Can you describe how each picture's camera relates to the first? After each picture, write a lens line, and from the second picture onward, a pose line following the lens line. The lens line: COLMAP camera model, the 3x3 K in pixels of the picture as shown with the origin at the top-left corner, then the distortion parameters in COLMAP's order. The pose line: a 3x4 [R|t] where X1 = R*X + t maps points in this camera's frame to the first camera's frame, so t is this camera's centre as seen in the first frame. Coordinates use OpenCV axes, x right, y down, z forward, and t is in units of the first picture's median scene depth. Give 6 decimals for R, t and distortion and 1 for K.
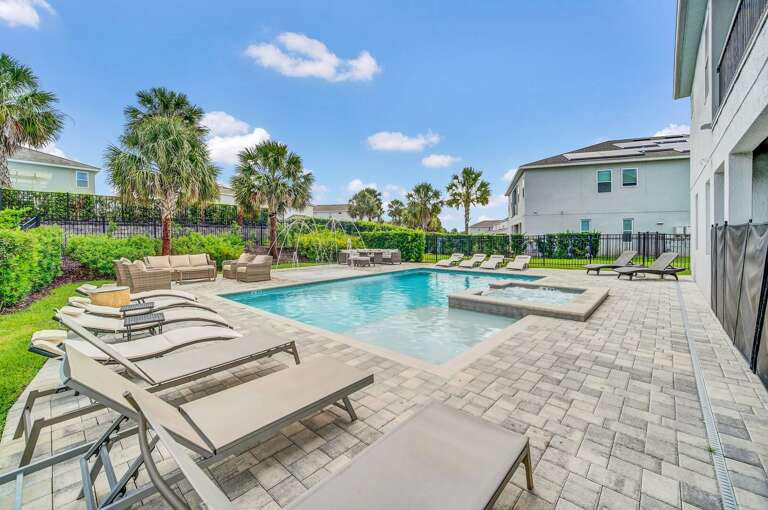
lens RADIAL K [[314.3, 0, 386.0], [0, 314.3, 240.6], [0, 0, 1]] dist [-0.000705, 0.000004]
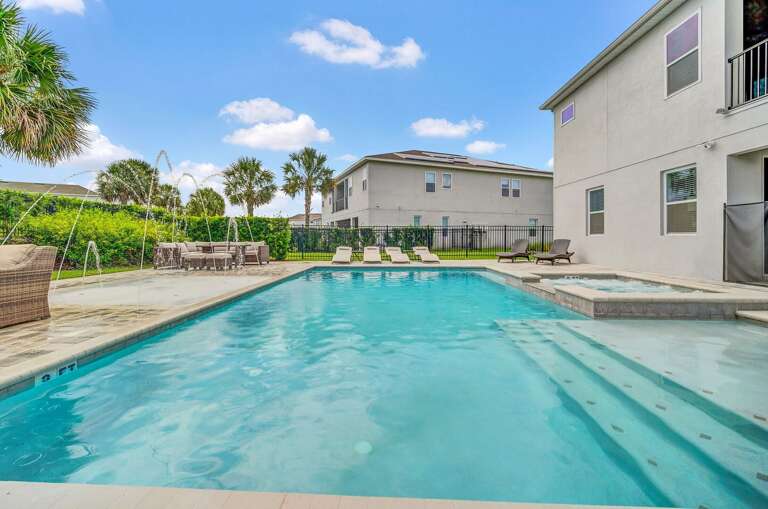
lens RADIAL K [[314.3, 0, 386.0], [0, 314.3, 240.1], [0, 0, 1]] dist [-0.000705, 0.000004]
pose [[0.769669, -0.000347, 0.638442, -0.142854], [0.001844, 0.999997, -0.001679, 0.019957], [-0.638440, 0.002470, 0.769668, 0.240174]]
